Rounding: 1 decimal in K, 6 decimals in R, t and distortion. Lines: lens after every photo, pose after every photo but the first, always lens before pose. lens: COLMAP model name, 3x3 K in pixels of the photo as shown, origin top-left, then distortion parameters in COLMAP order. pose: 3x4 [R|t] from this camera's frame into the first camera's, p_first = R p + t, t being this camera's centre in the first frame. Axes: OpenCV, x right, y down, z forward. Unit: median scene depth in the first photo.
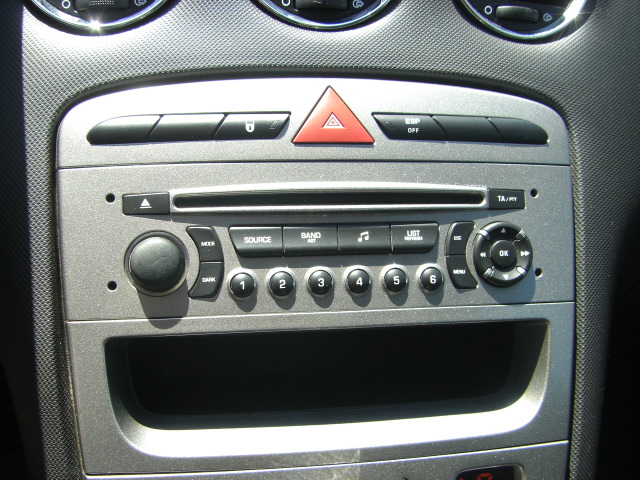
lens RADIAL K [[722.1, 0, 300.4], [0, 722.1, 279.3], [0, 0, 1]] dist [-0.169682, 0.084483]
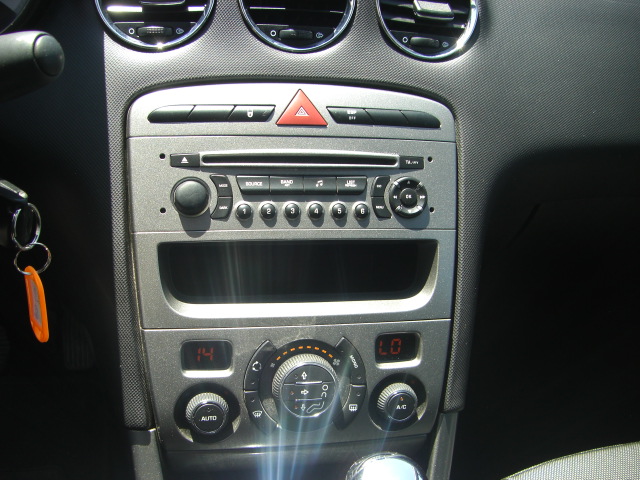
lens RADIAL K [[722.1, 0, 300.4], [0, 722.1, 279.3], [0, 0, 1]] dist [-0.169682, 0.084483]
pose [[0.999144, 0.014101, 0.038882, -0.014594], [-0.014997, 0.999626, 0.022855, 0.119162], [-0.038546, -0.023419, 0.998982, -0.612540]]
